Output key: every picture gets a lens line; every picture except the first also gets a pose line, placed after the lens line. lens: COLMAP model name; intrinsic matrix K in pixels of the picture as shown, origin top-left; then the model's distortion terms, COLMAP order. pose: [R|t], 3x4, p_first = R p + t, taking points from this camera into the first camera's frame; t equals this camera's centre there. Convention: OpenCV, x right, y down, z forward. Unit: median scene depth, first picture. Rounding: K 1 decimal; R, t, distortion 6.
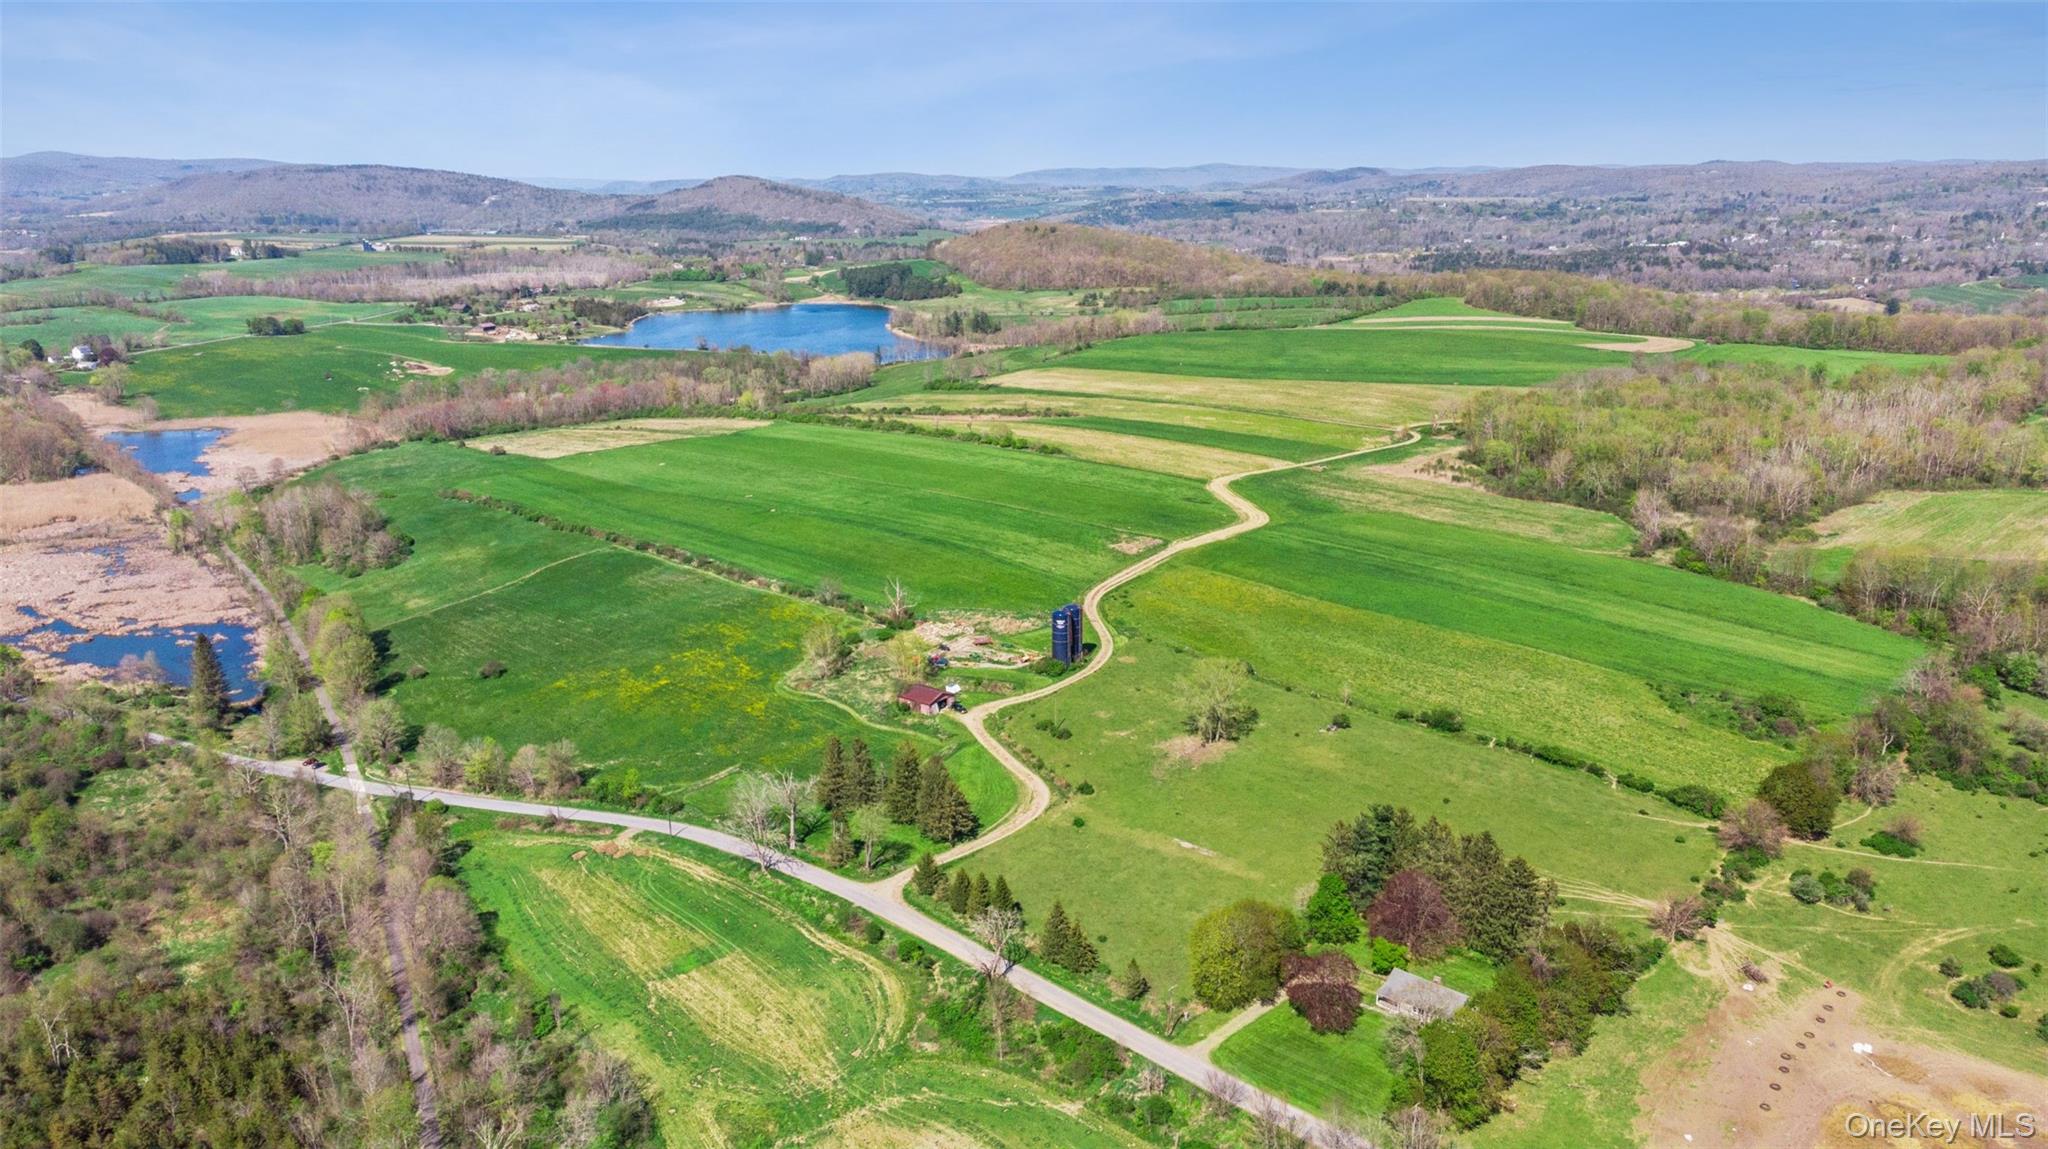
lens RADIAL K [[1514.1, 0, 1024.0], [0, 1514.1, 574.5], [0, 0, 1]] dist [-0.000959, 0.057082]
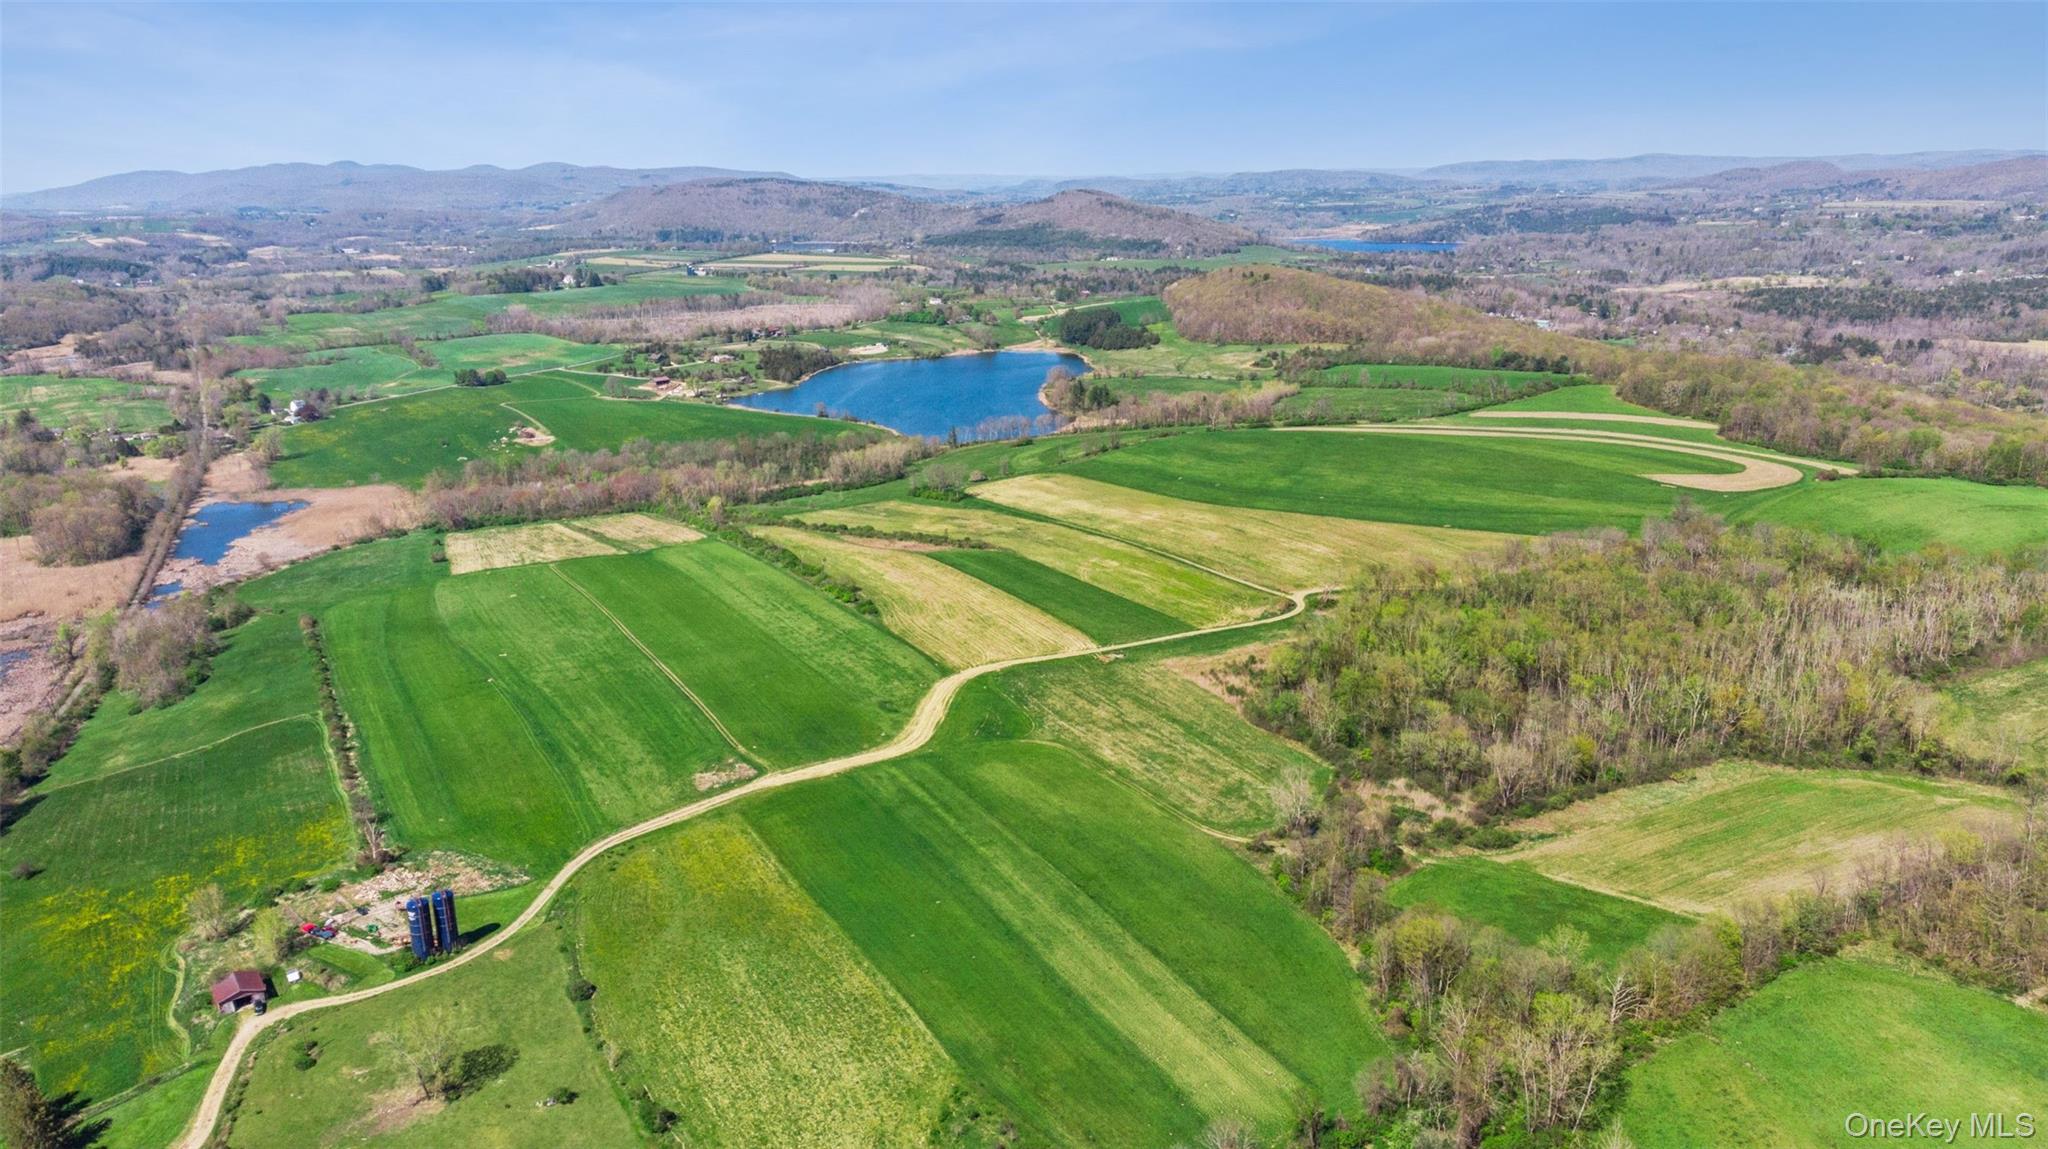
lens RADIAL K [[1514.1, 0, 1024.0], [0, 1514.1, 574.5], [0, 0, 1]] dist [-0.000959, 0.057082]
pose [[0.963856, 0.058259, -0.259977, 0.586412], [-0.057025, 0.998297, 0.012292, -0.198957], [0.260250, 0.002977, 0.965537, 0.192466]]
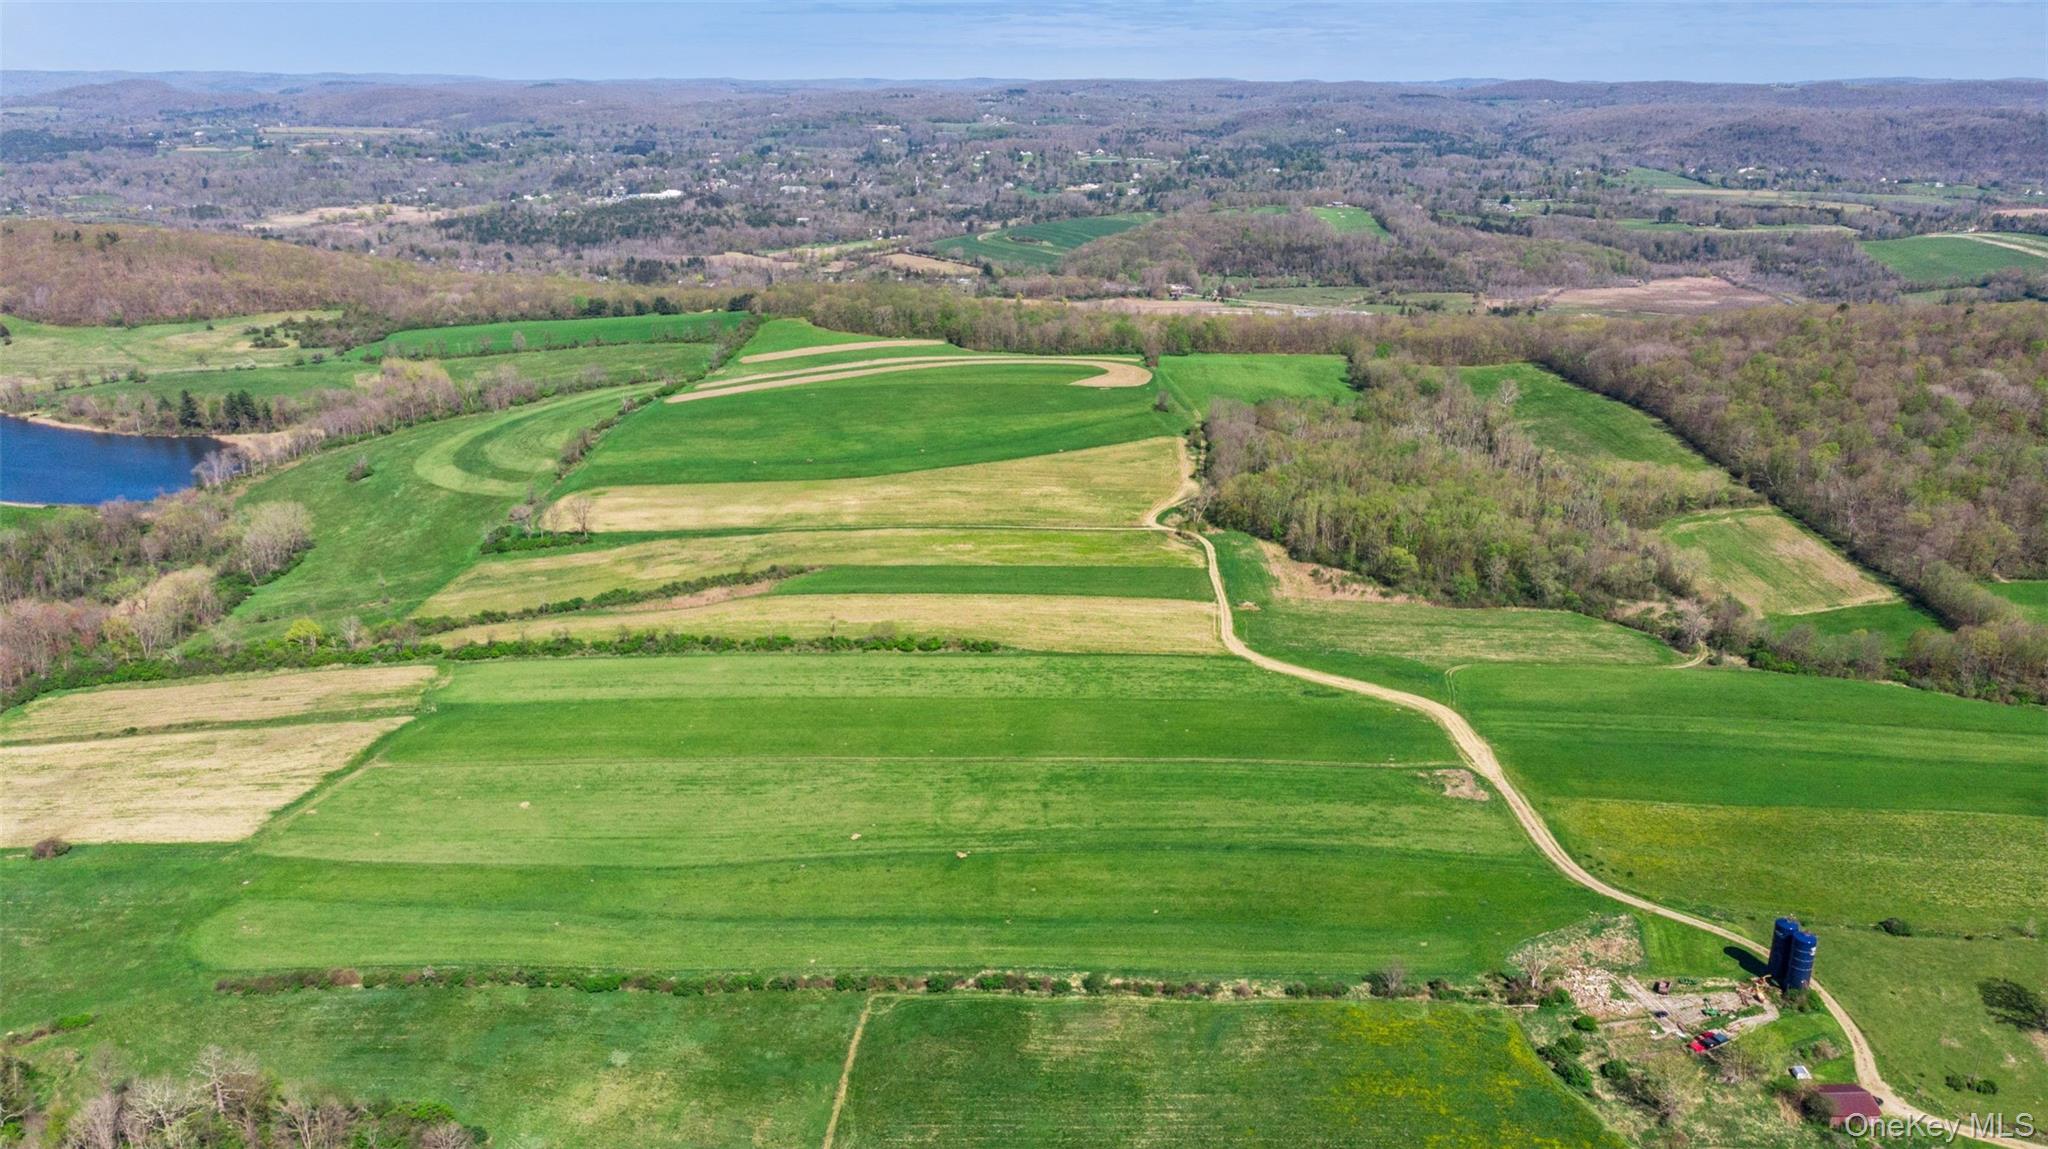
lens RADIAL K [[1505.0, 0, 1024.0], [0, 1505.0, 574.5], [0, 0, 1]] dist [-0.027349, 0.107295]
pose [[0.723646, -0.208378, 0.657963, -0.824027], [0.168312, 0.977831, 0.124566, -0.361597], [-0.669334, 0.020601, 0.742676, 0.612901]]
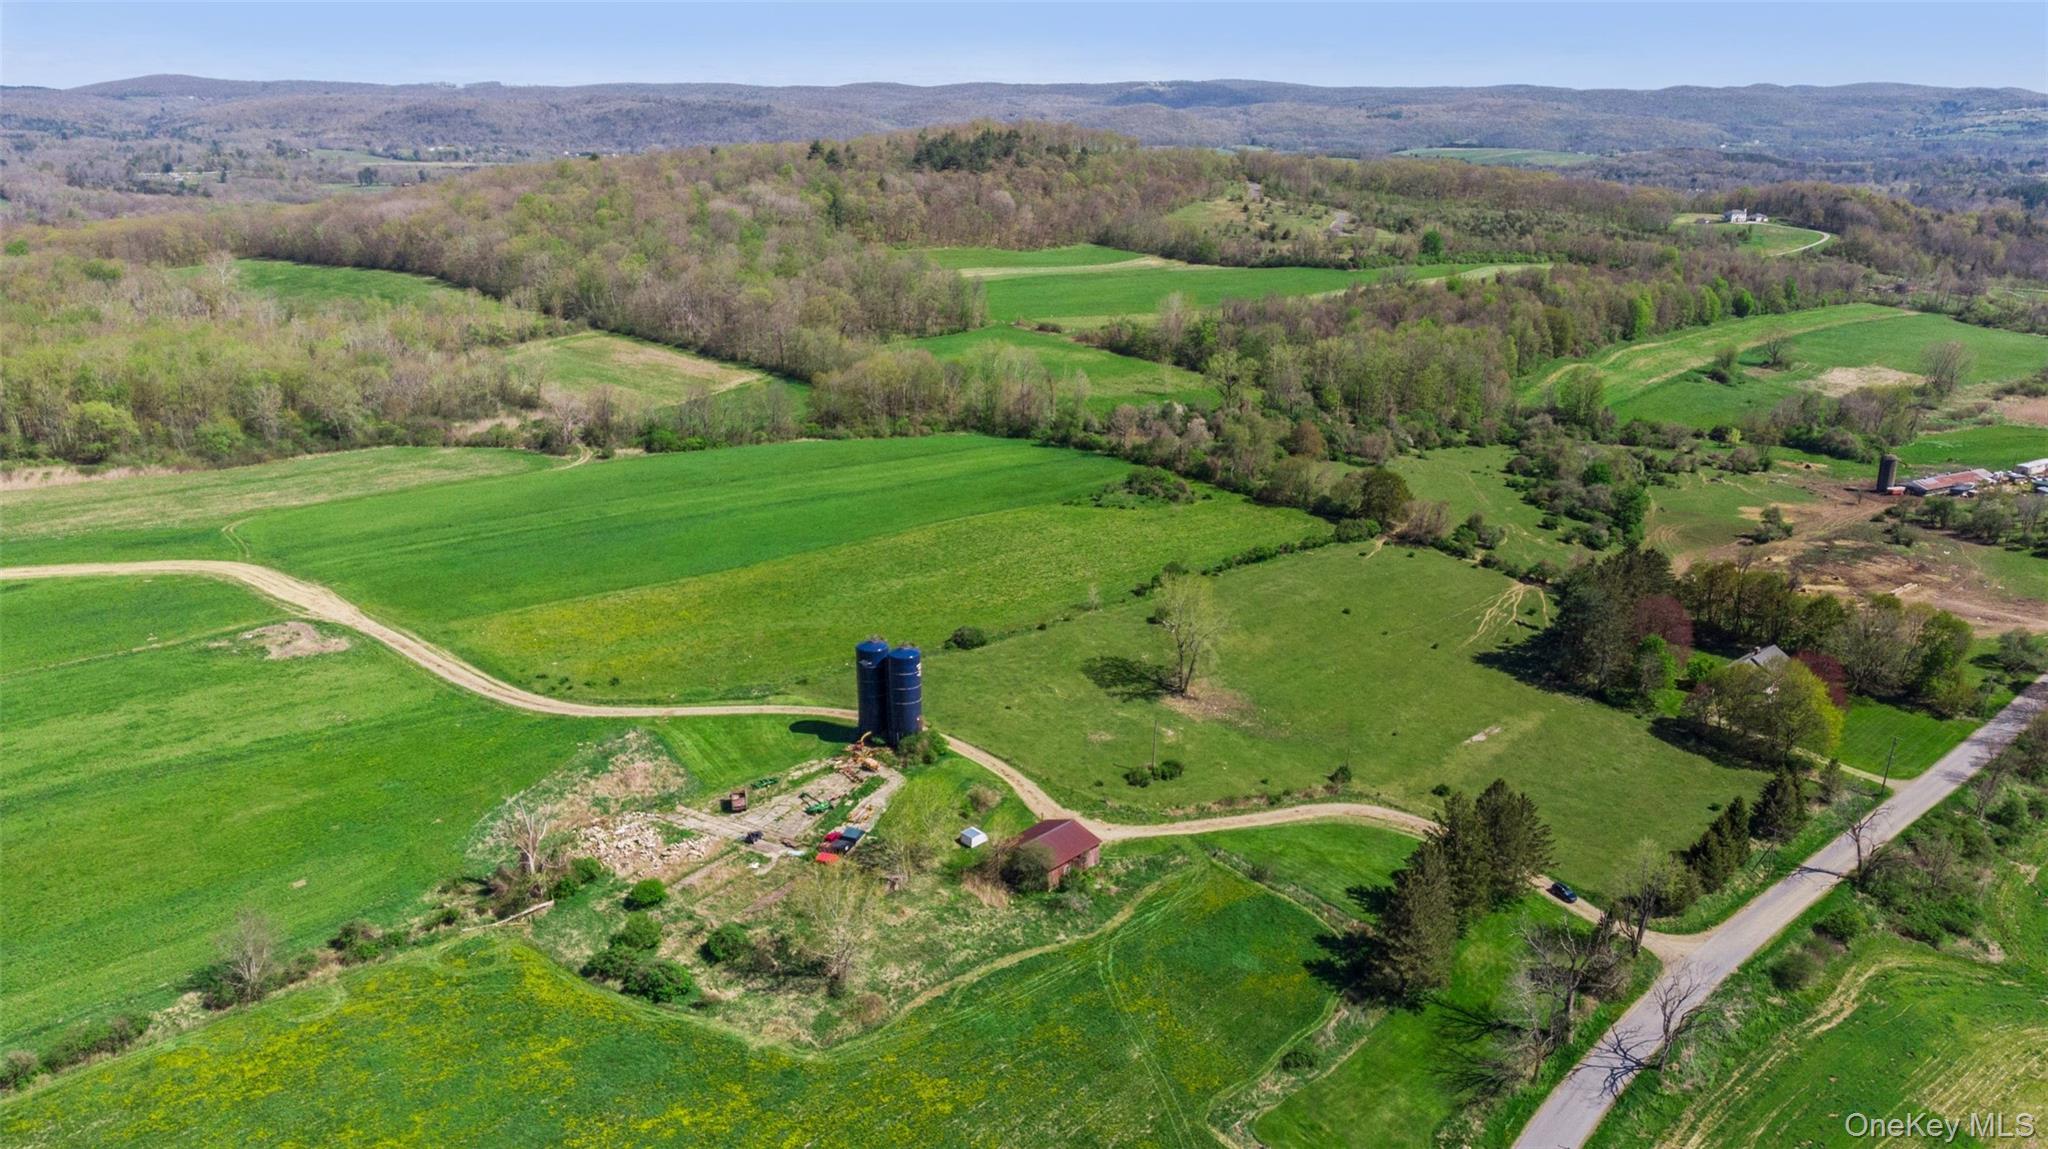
lens RADIAL K [[1564.7, 0, 1027.8], [0, 1564.7, 604.0], [0, 0, 1]] dist [-0.001748, 0.056062]
pose [[0.020810, -0.294784, 0.955337, -0.515289], [0.255430, 0.925400, 0.279982, -0.140880], [-0.966604, 0.238196, 0.094554, 0.856988]]
